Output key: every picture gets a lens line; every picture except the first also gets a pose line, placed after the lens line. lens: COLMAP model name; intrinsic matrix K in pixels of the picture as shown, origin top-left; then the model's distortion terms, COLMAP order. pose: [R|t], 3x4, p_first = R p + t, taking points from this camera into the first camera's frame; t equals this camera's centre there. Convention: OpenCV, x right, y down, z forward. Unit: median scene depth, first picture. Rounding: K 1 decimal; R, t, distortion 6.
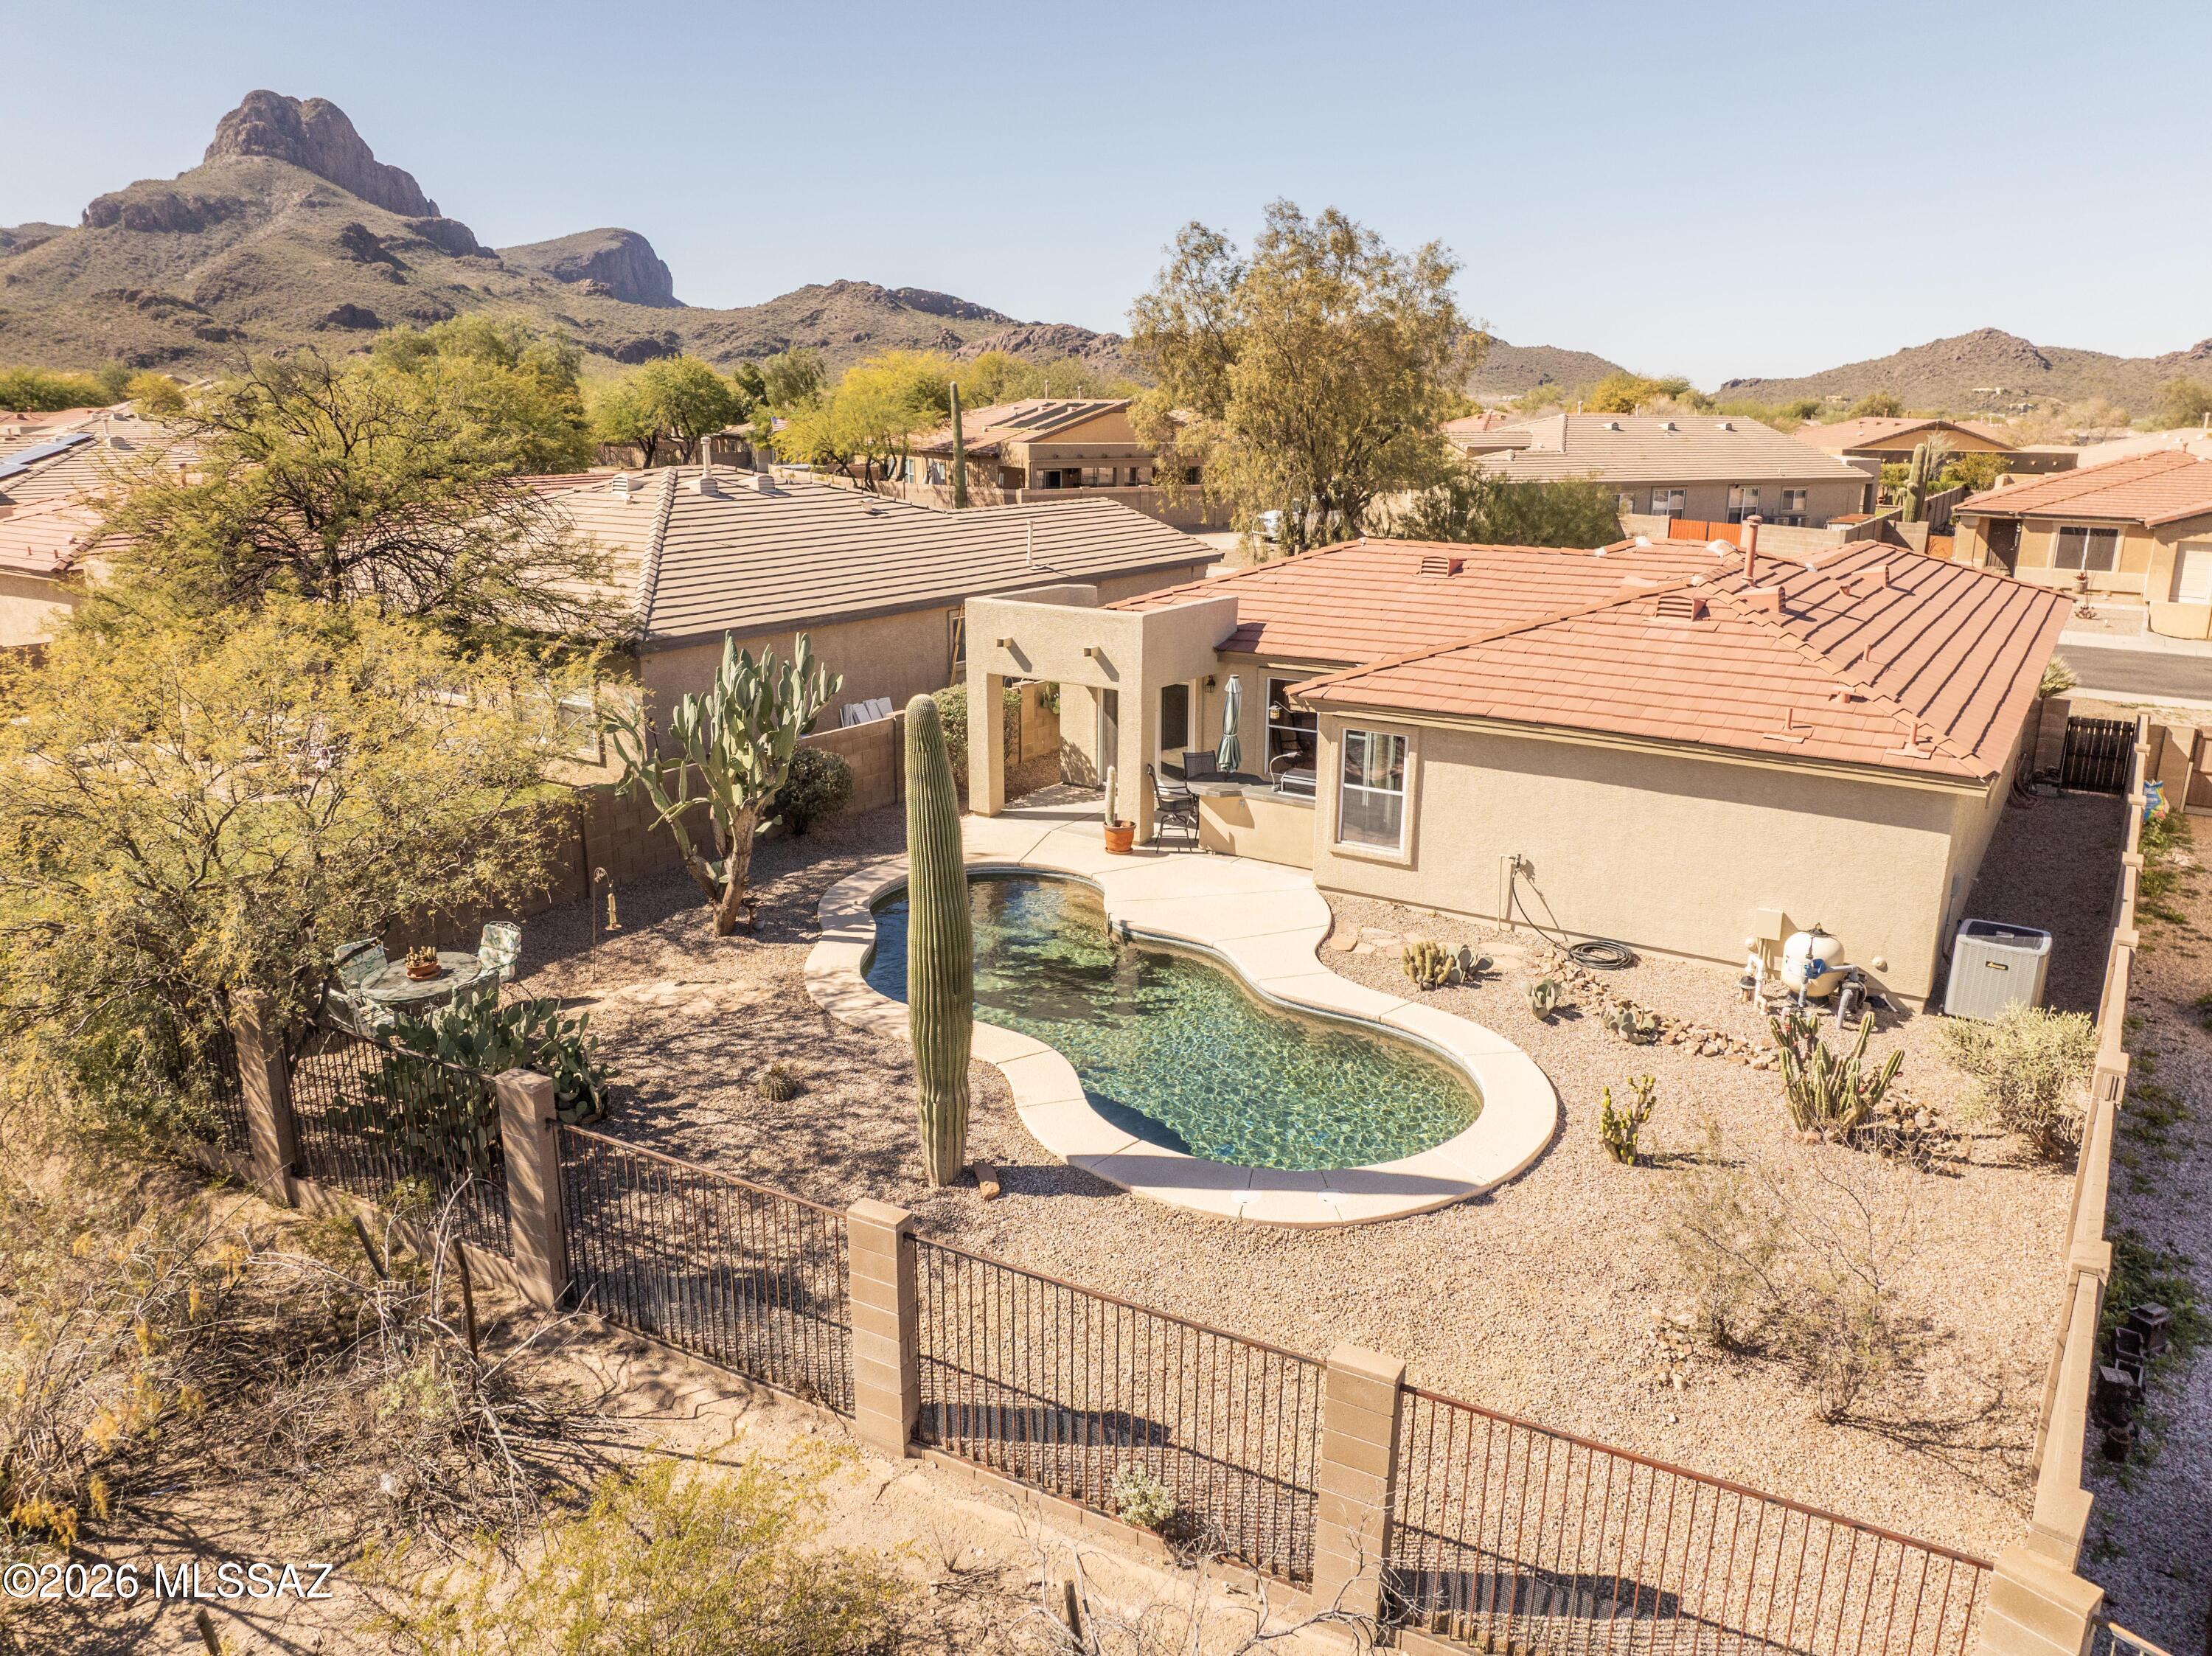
lens RADIAL K [[1557.1, 0, 1106.0], [0, 1557.1, 828.0], [0, 0, 1]] dist [-0.059793, 0.033061]
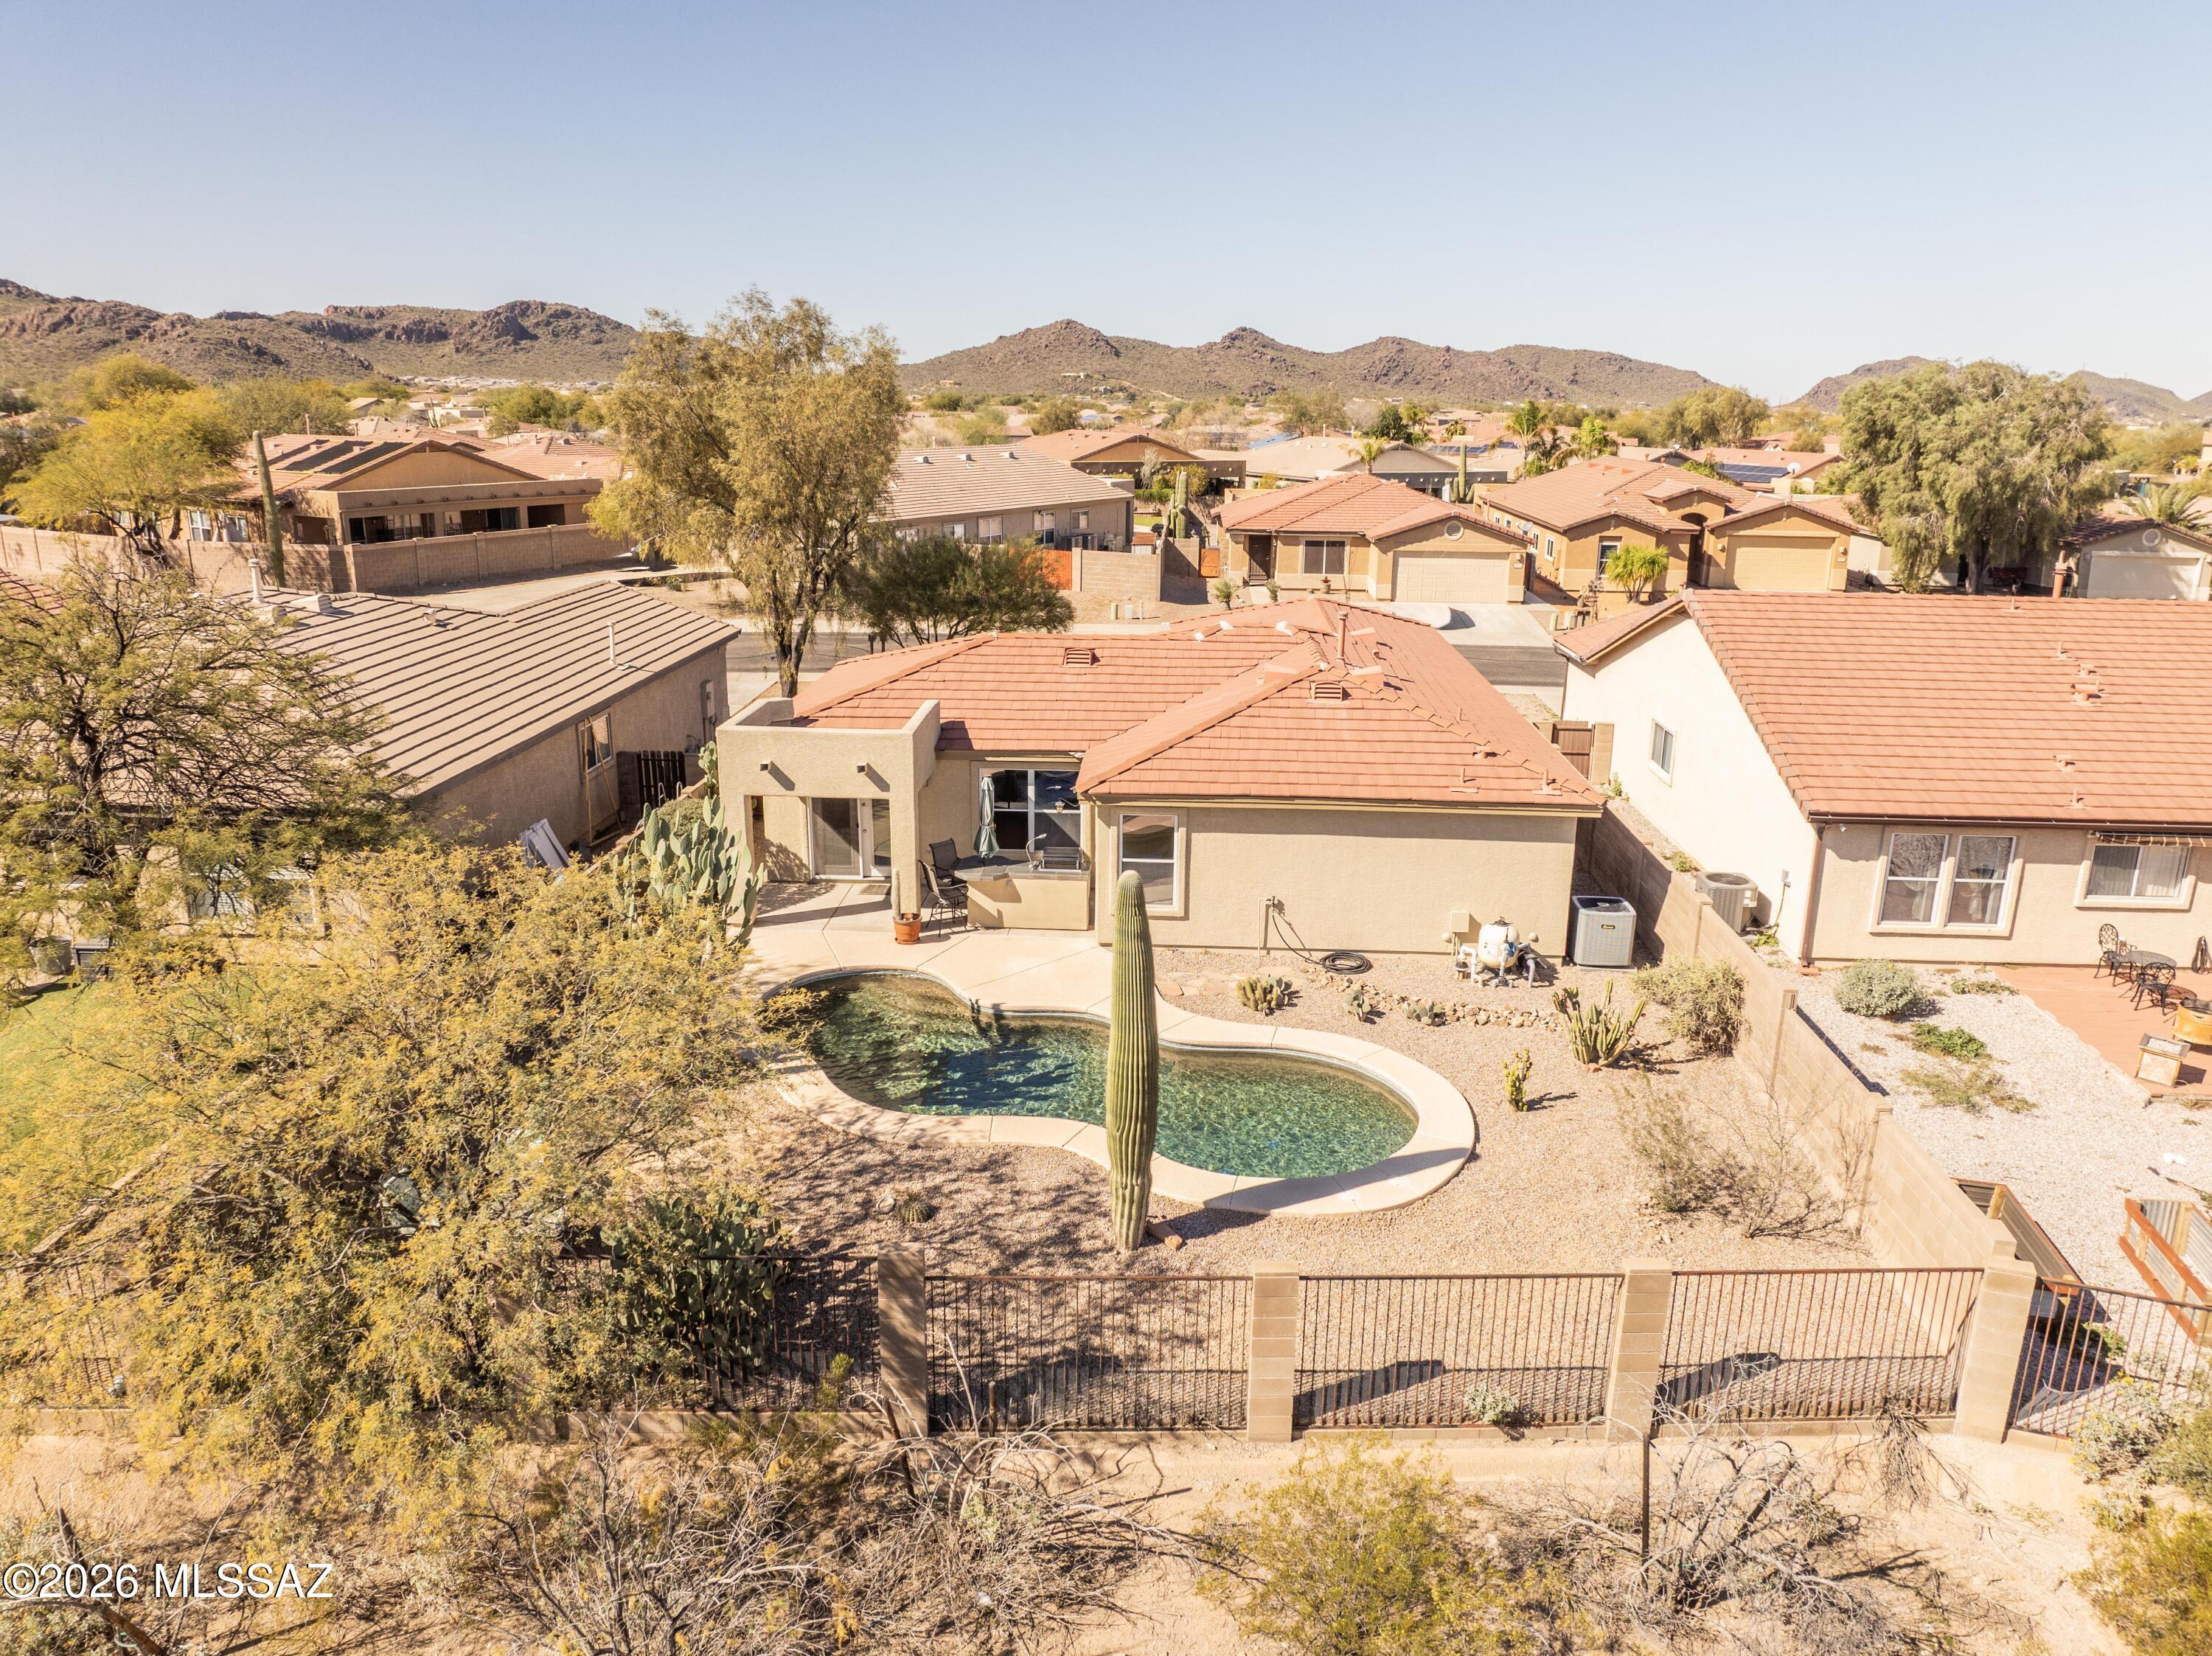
lens RADIAL K [[1557.1, 0, 1106.0], [0, 1557.1, 828.0], [0, 0, 1]] dist [-0.059793, 0.033061]
pose [[0.862435, -0.132360, 0.488556, -0.126018], [0.127729, 0.990878, 0.042971, -0.029737], [-0.489787, 0.025343, 0.871474, -0.016192]]
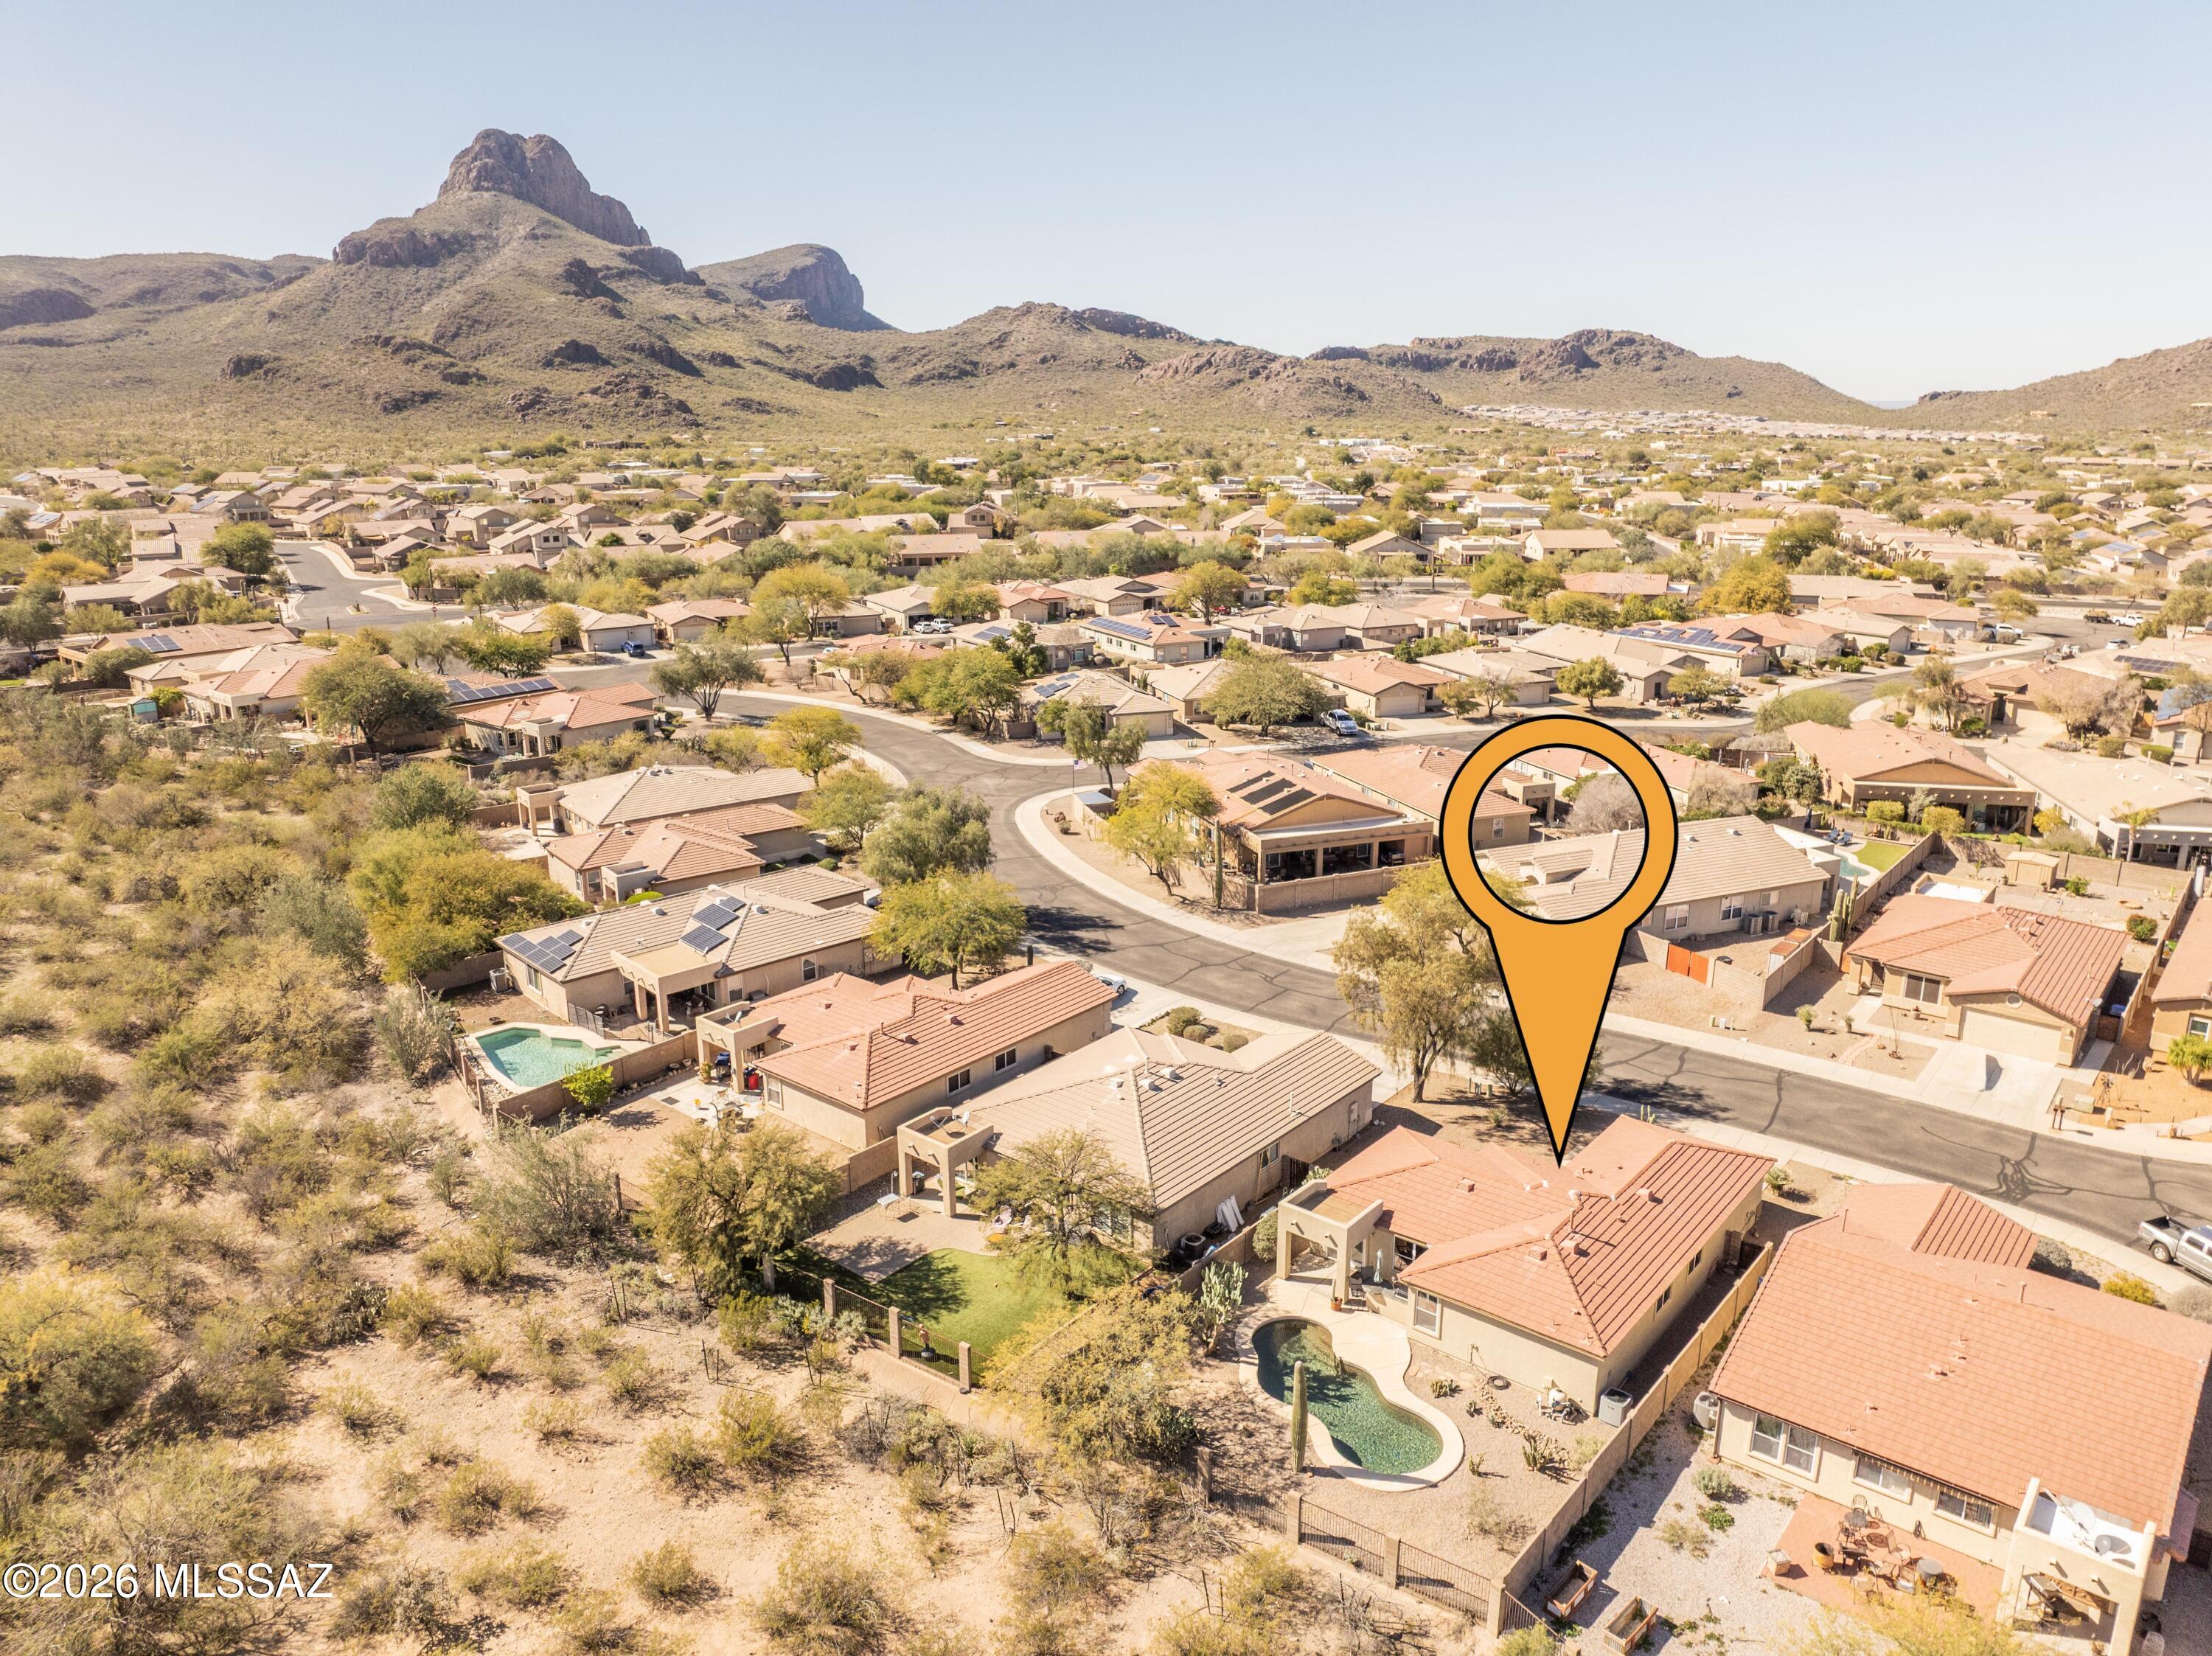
lens RADIAL K [[1548.6, 0, 1106.0], [0, 1548.6, 828.0], [0, 0, 1]] dist [-0.045881, 0.002184]
pose [[0.993819, 0.019839, -0.109224, -0.035322], [-0.019767, 0.999803, 0.001744, -0.254631], [0.109237, 0.000426, 0.994016, -0.532274]]
